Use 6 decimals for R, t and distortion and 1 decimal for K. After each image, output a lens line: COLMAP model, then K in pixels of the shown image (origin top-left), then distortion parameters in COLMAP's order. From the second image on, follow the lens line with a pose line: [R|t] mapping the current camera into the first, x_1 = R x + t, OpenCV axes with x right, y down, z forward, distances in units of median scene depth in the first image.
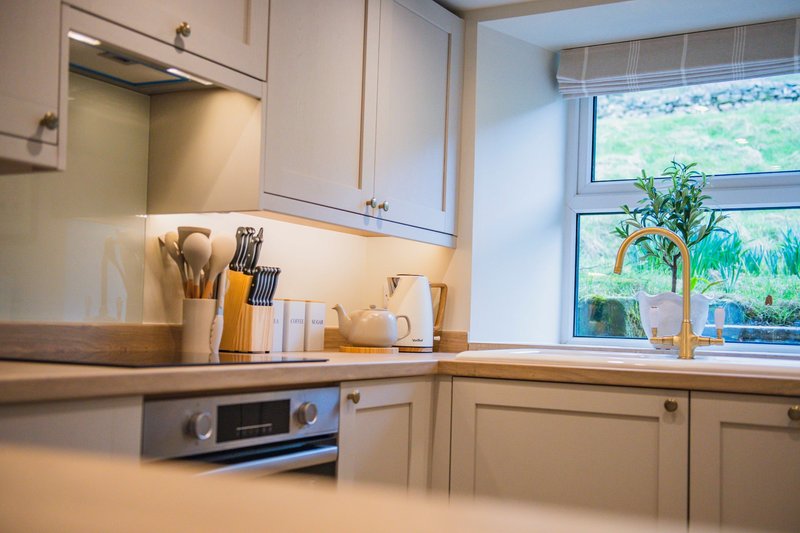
lens RADIAL K [[934.8, 0, 399.1], [0, 934.8, 295.3], [0, 0, 1]] dist [0.175441, 0.003351]
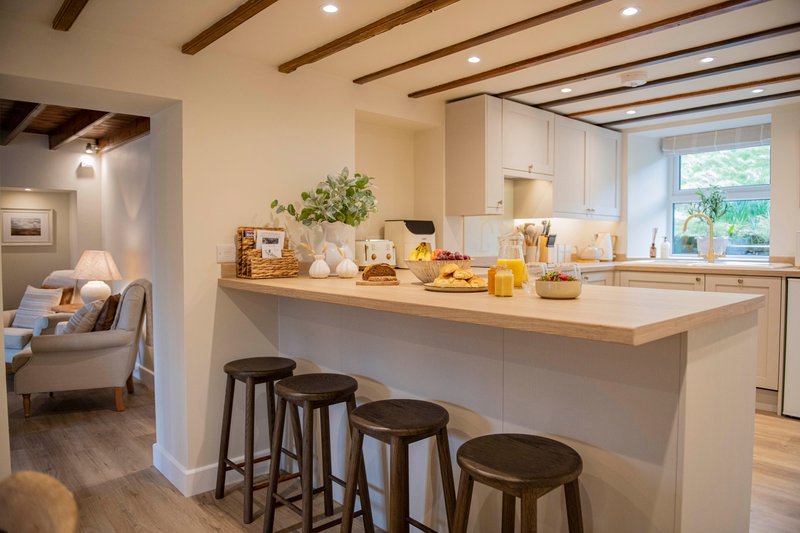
lens RADIAL K [[550.9, 0, 425.4], [0, 550.9, 254.8], [0, 0, 1]] dist [-0.011856, -0.003738]
pose [[0.958031, -0.021660, -0.285845, -0.028001], [0.037722, 0.997996, 0.050802, -0.061558], [0.284171, -0.059452, 0.956928, -0.684870]]
